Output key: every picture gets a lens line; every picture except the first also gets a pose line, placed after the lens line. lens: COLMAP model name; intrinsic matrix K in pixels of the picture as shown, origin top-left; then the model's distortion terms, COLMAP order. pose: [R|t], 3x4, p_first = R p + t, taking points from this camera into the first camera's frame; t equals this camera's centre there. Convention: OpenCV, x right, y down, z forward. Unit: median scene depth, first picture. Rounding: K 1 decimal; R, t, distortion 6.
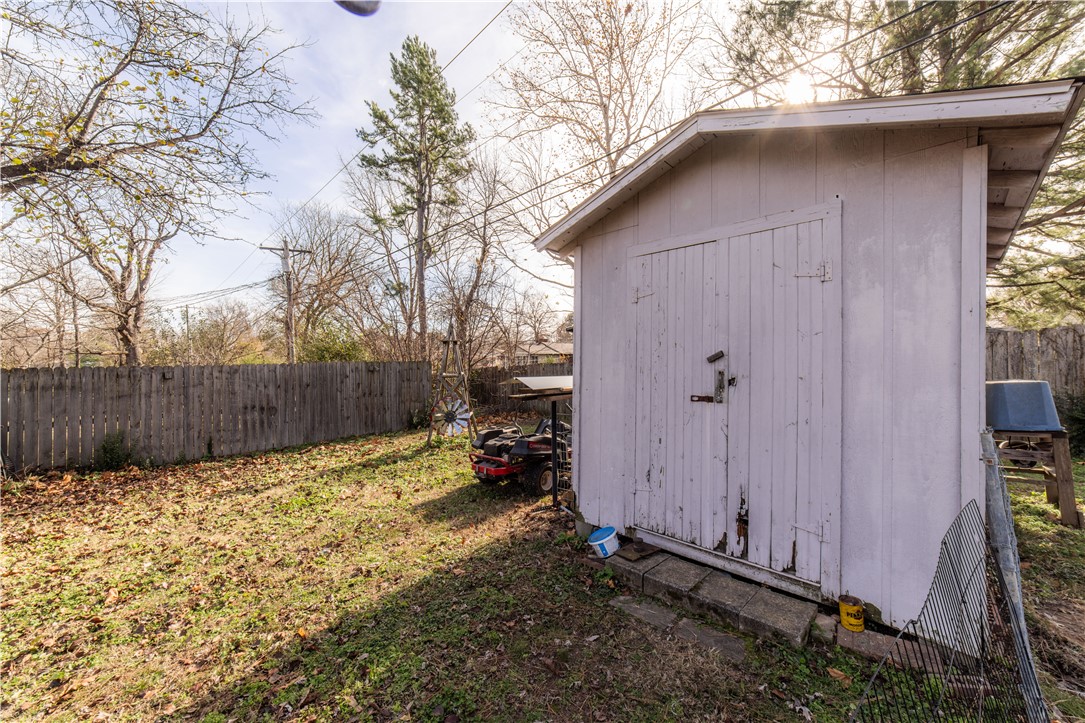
lens RADIAL K [[416.3, 0, 539.8], [0, 416.3, 361.4], [0, 0, 1]] dist [-0.023277, 0.009041]
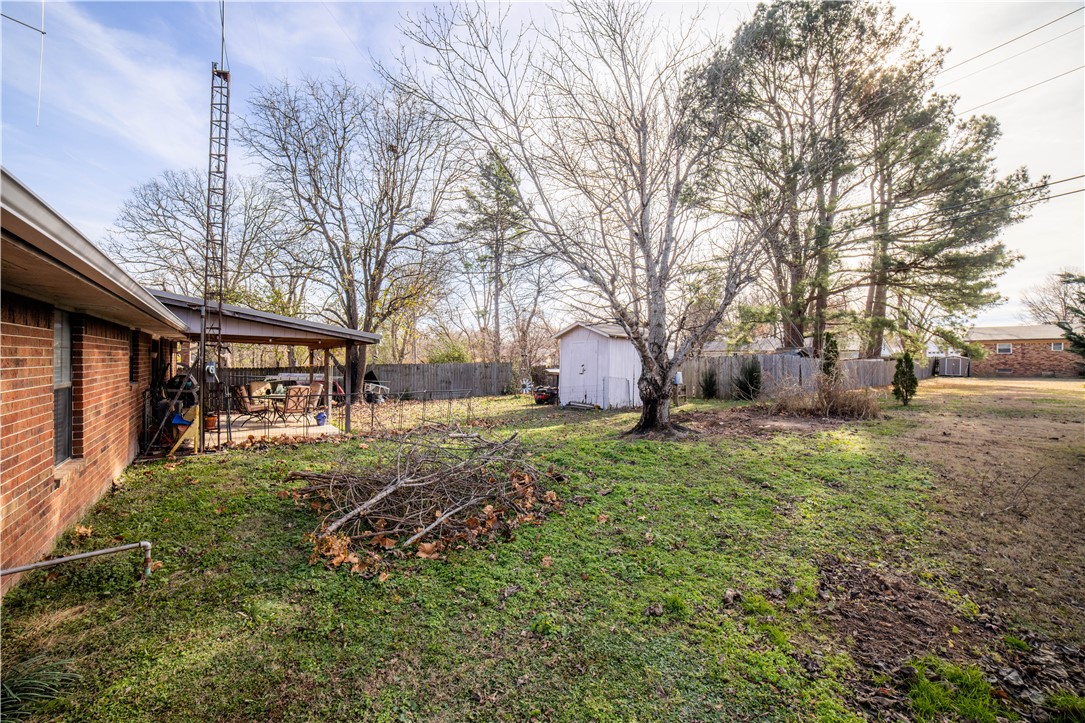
lens RADIAL K [[416.3, 0, 539.8], [0, 416.3, 361.4], [0, 0, 1]] dist [-0.023277, 0.009041]
pose [[0.991600, 0.009768, -0.128976, 0.066269], [-0.008710, 0.999924, 0.008768, -0.012119], [0.129052, -0.007571, 0.991609, -0.493923]]
